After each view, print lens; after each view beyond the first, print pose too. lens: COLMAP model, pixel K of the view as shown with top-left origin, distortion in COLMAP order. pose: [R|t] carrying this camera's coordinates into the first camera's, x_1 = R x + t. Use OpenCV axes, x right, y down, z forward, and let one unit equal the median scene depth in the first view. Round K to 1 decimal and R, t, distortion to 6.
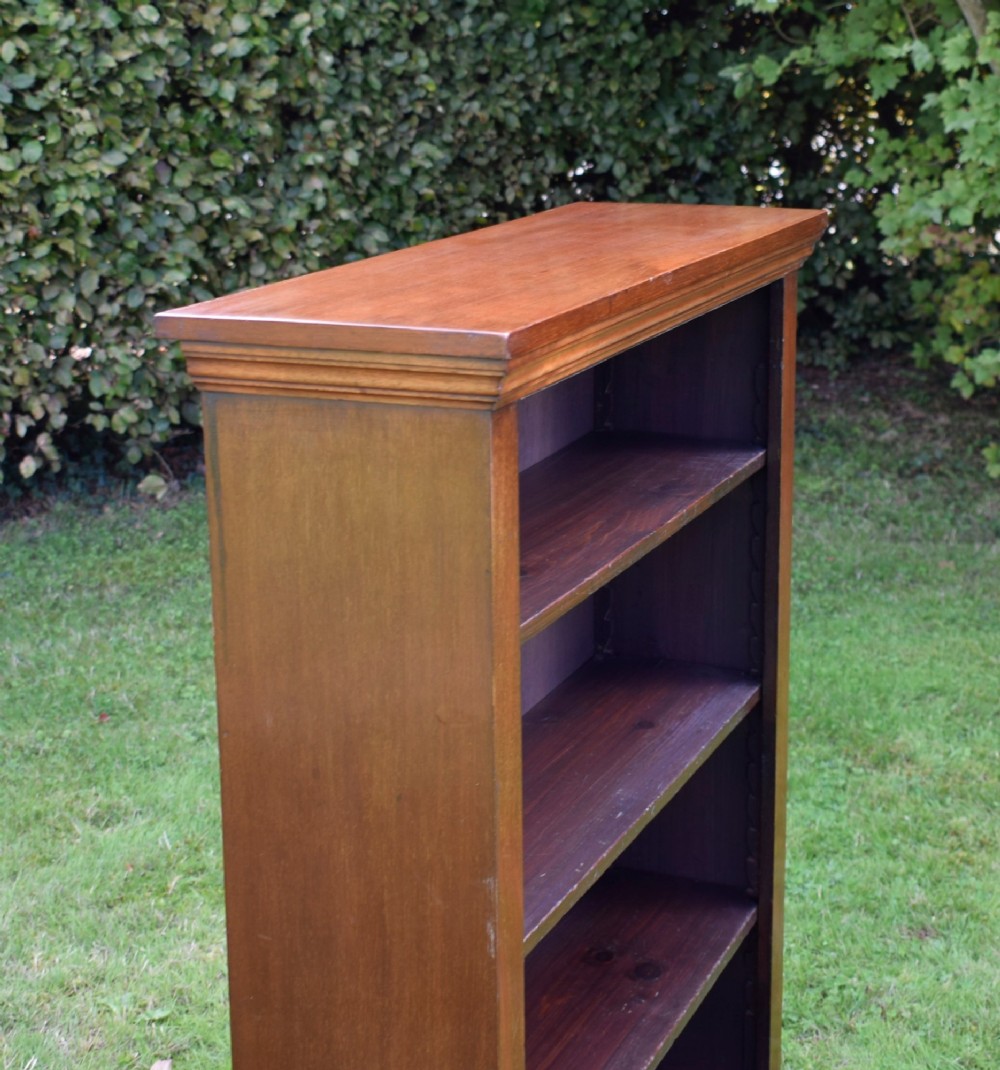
lens RADIAL K [[2121.5, 0, 553.3], [0, 2121.5, 394.5], [0, 0, 1]] dist [-0.011507, -0.031053]
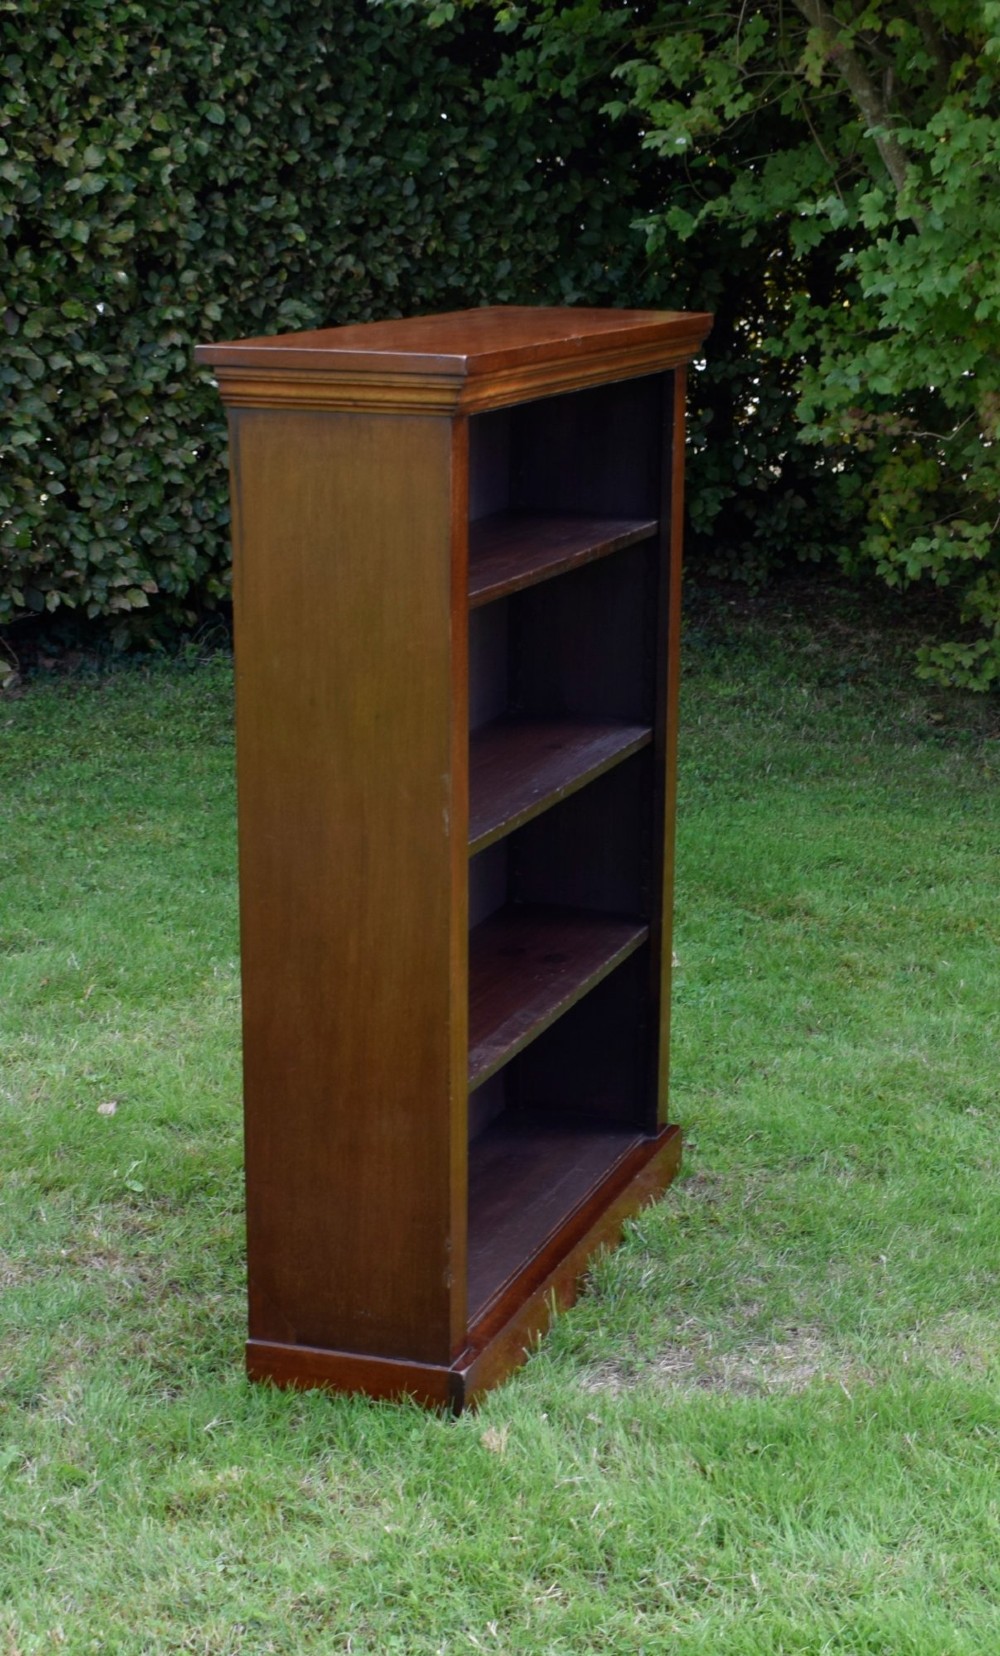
lens RADIAL K [[2869.0, 0, 655.4], [0, 2869.0, 904.2], [0, 0, 1]] dist [-0.012299, -0.030503]
pose [[0.996022, 0.001245, 0.089099, -0.018111], [-0.007409, 0.997597, 0.068883, 0.055939], [-0.088799, -0.069269, 0.993638, -0.252518]]
